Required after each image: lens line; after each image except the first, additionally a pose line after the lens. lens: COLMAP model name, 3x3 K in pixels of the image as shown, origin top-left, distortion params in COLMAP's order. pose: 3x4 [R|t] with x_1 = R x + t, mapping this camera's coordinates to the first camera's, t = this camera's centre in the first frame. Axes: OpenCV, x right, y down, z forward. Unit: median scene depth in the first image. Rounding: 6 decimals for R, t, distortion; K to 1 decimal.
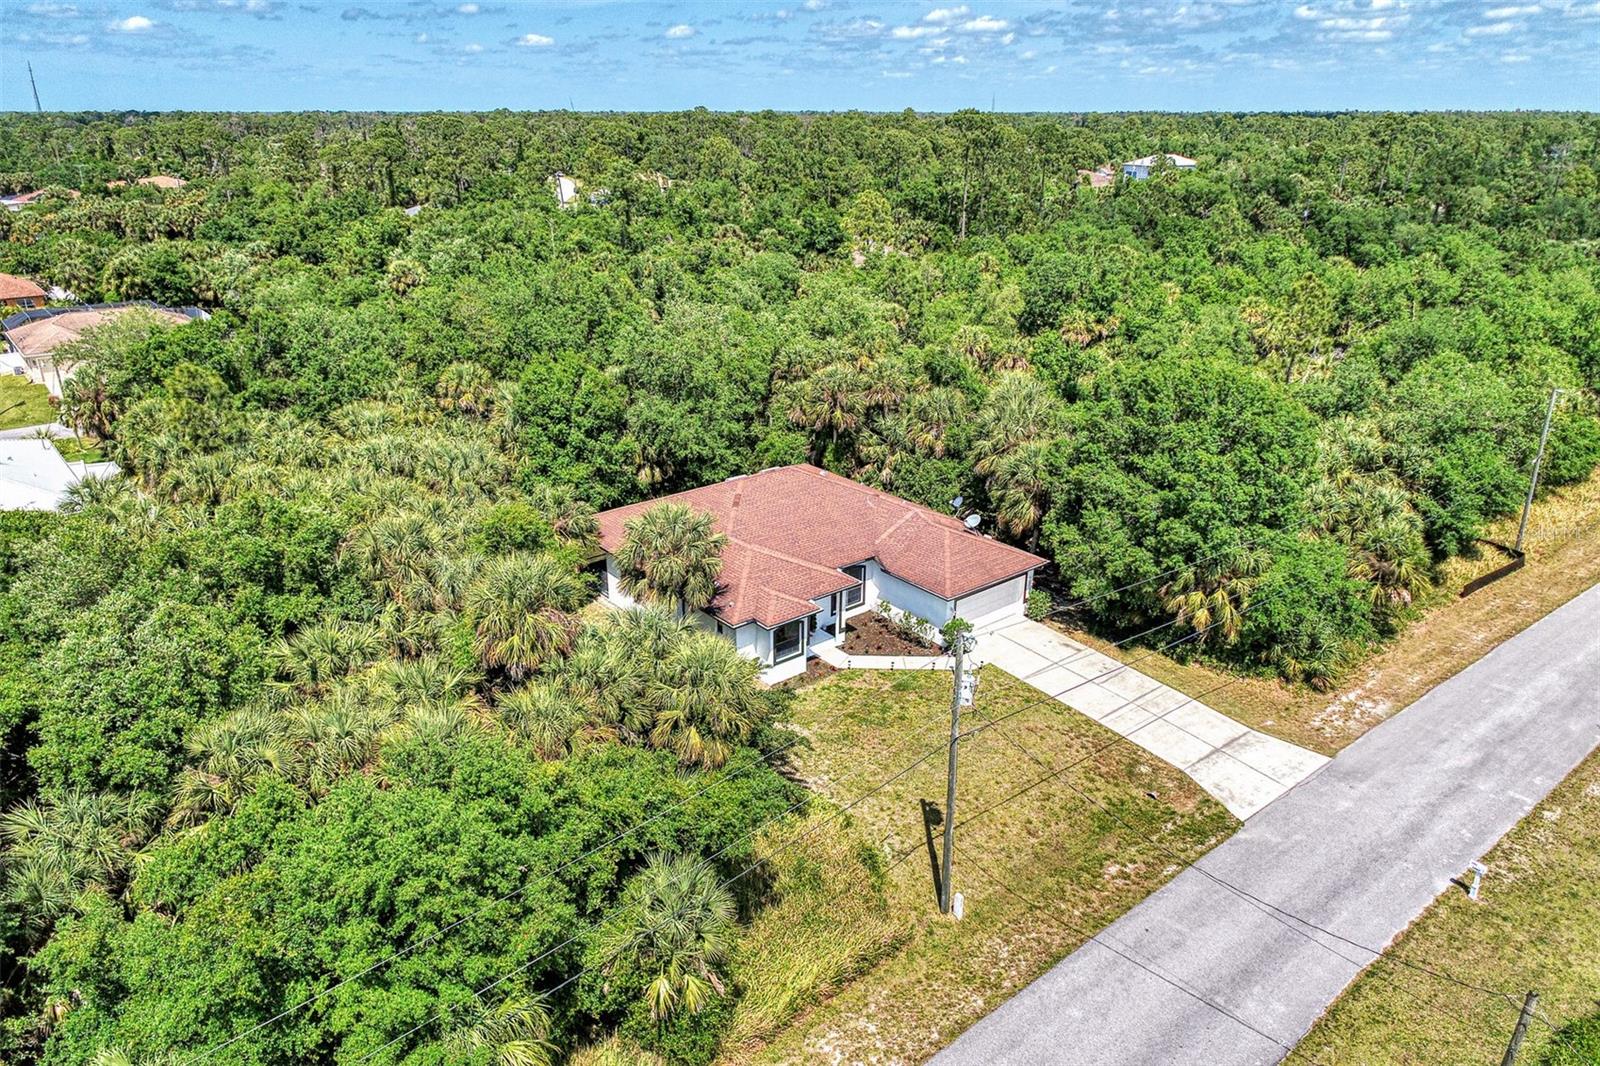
lens RADIAL K [[1079.7, 0, 800.0], [0, 1079.7, 533.0], [0, 0, 1]] dist [-0.004526, 0.000388]
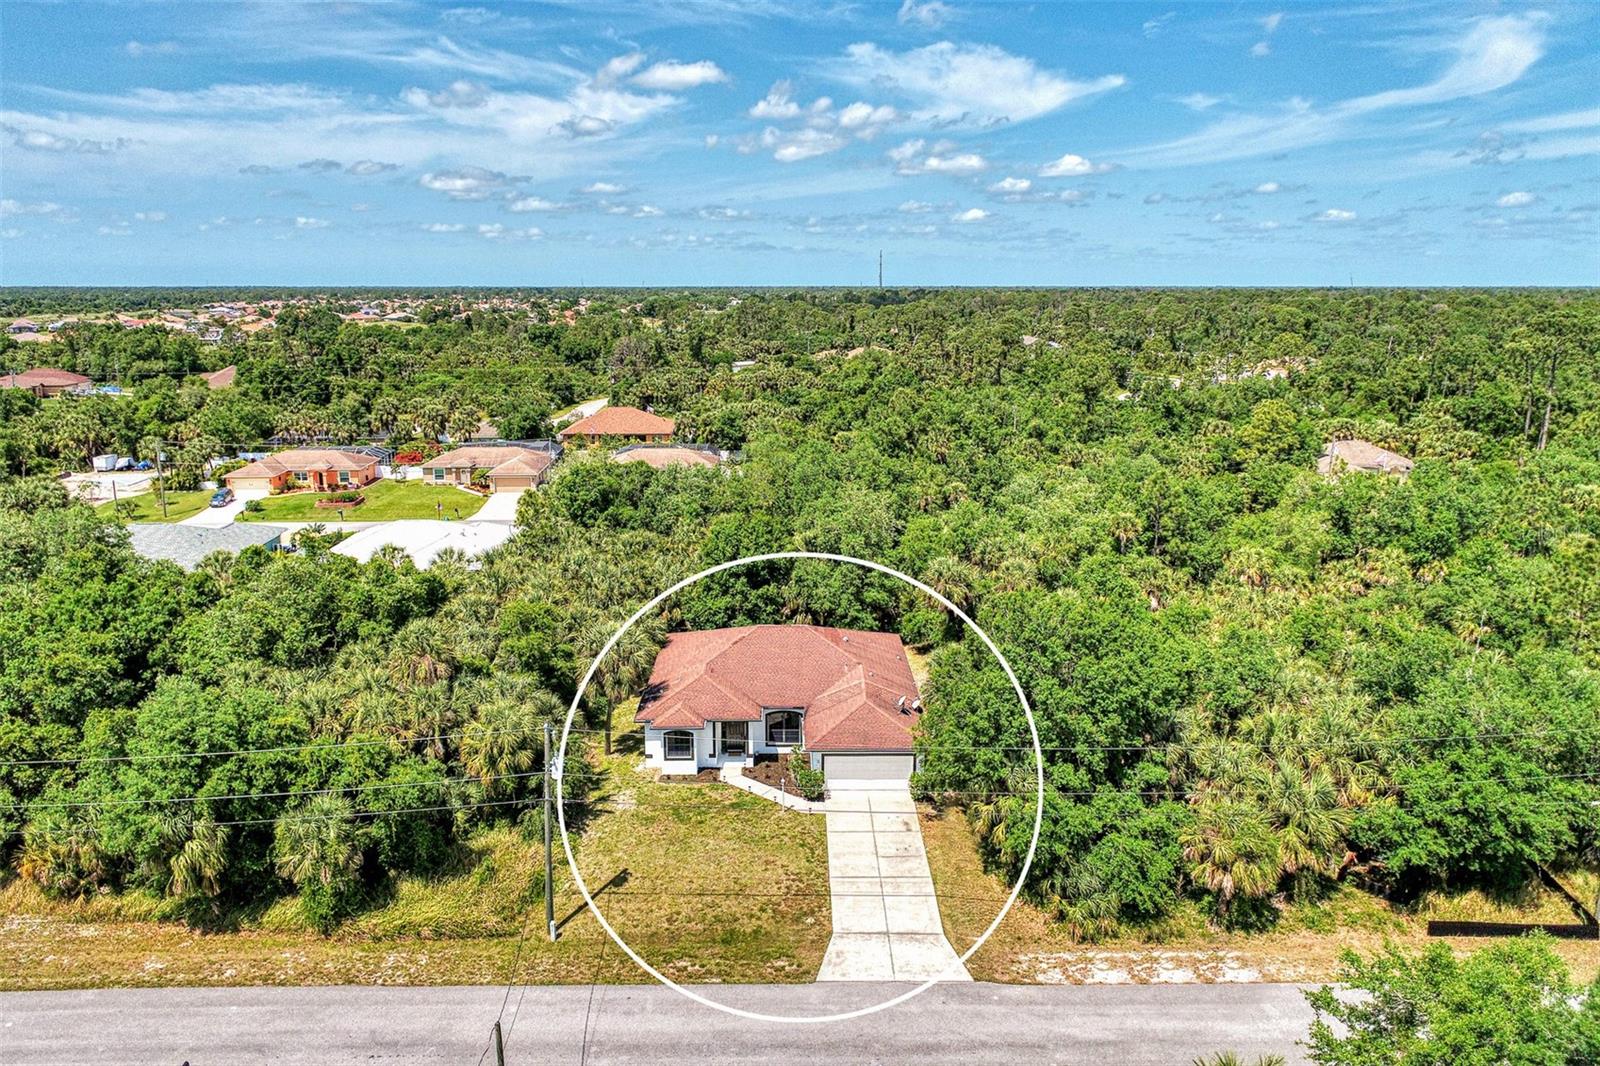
lens RADIAL K [[1113.7, 0, 800.0], [0, 1113.7, 533.0], [0, 0, 1]] dist [-0.007474, 0.000016]
pose [[0.774256, 0.135573, -0.618181, 0.354593], [-0.226993, 0.971283, -0.071292, -0.033652], [0.590764, 0.195521, 0.782796, -0.003711]]
